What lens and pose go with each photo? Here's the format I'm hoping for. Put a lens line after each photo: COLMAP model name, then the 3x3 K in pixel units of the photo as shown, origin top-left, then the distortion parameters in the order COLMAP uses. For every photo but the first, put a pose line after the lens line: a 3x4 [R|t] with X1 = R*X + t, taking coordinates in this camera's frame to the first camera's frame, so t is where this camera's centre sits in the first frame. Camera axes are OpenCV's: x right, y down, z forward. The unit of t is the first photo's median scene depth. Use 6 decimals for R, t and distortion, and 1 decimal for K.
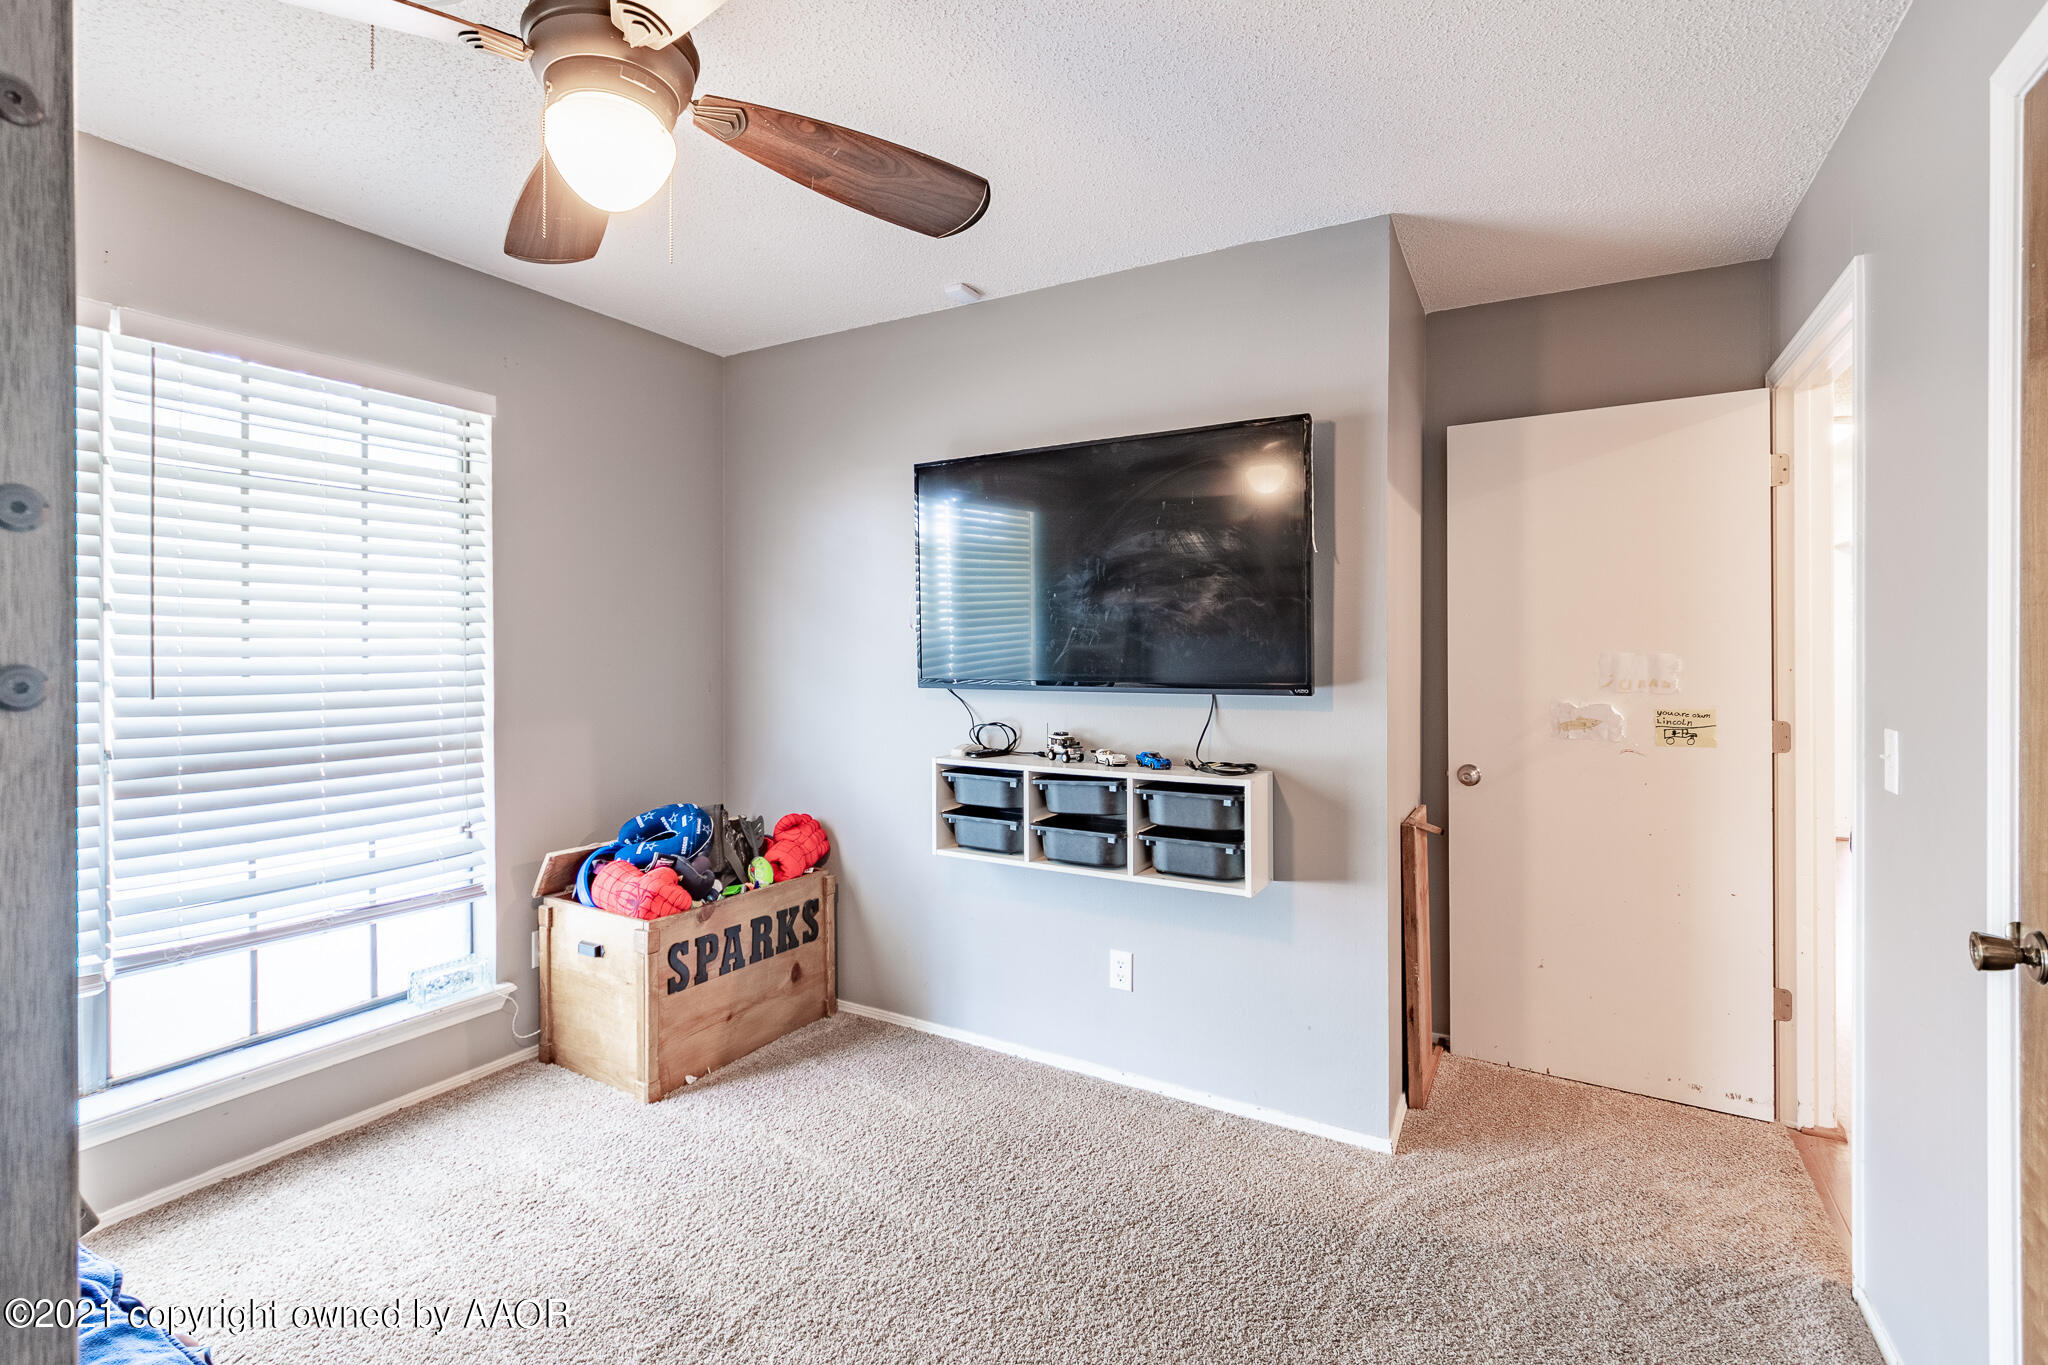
lens RADIAL K [[943.1, 0, 1005.2], [0, 943.1, 648.5], [0, 0, 1]] dist [-0.014628, 0.000432]
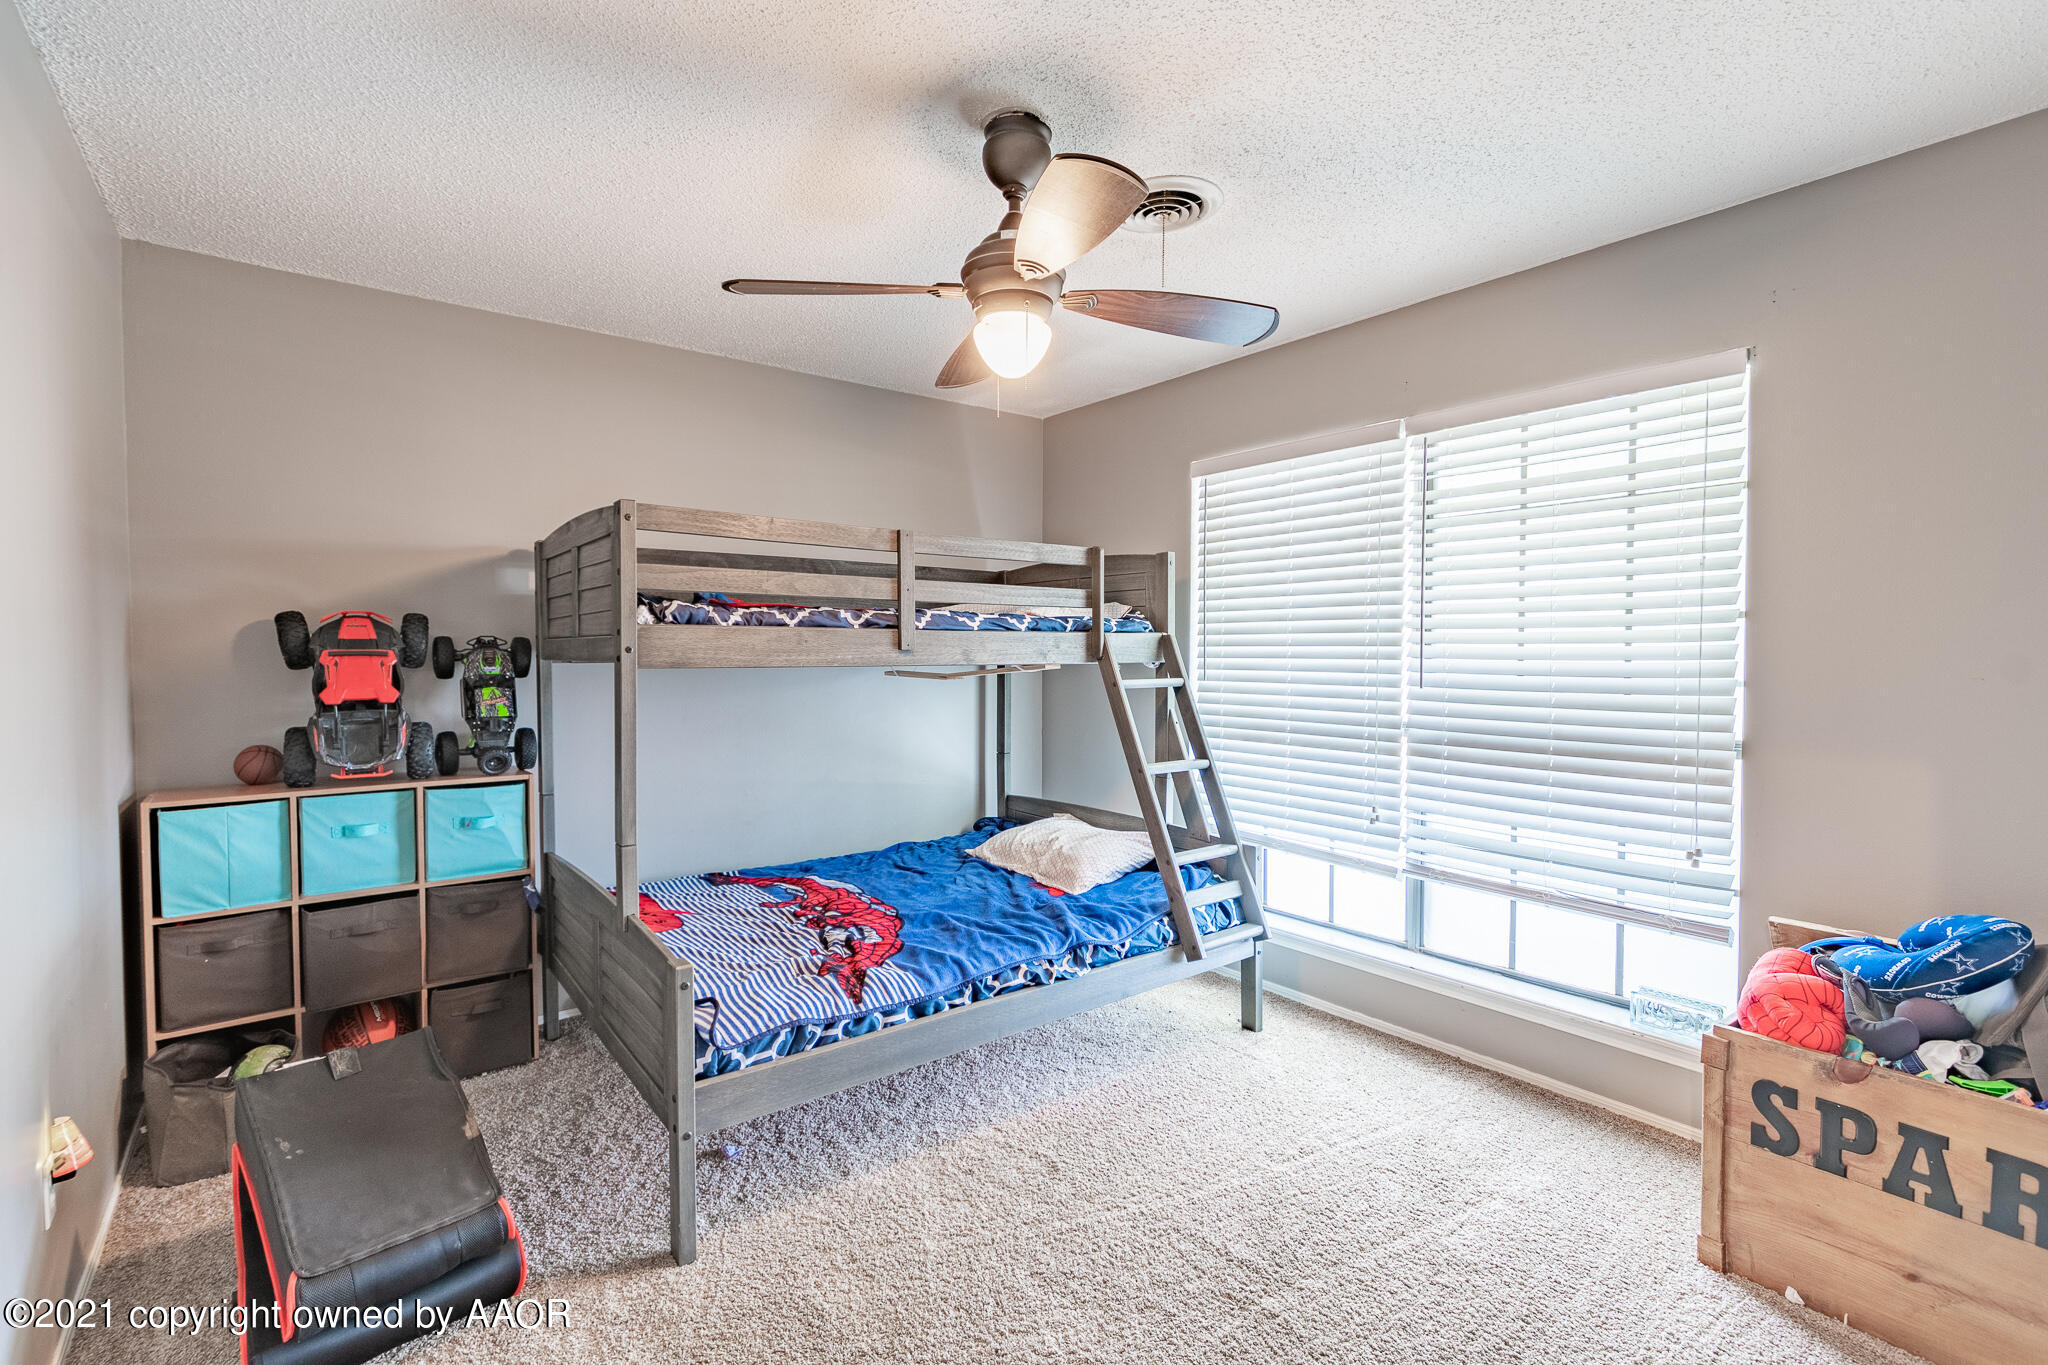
lens RADIAL K [[943.1, 0, 1022.3], [0, 943.1, 679.6], [0, 0, 1]] dist [-0.014628, 0.000432]
pose [[-0.391404, 0.024975, -0.919880, 0.493398], [-0.000985, 0.999620, 0.027559, 0.001770], [0.920218, 0.011693, -0.391231, 0.774029]]
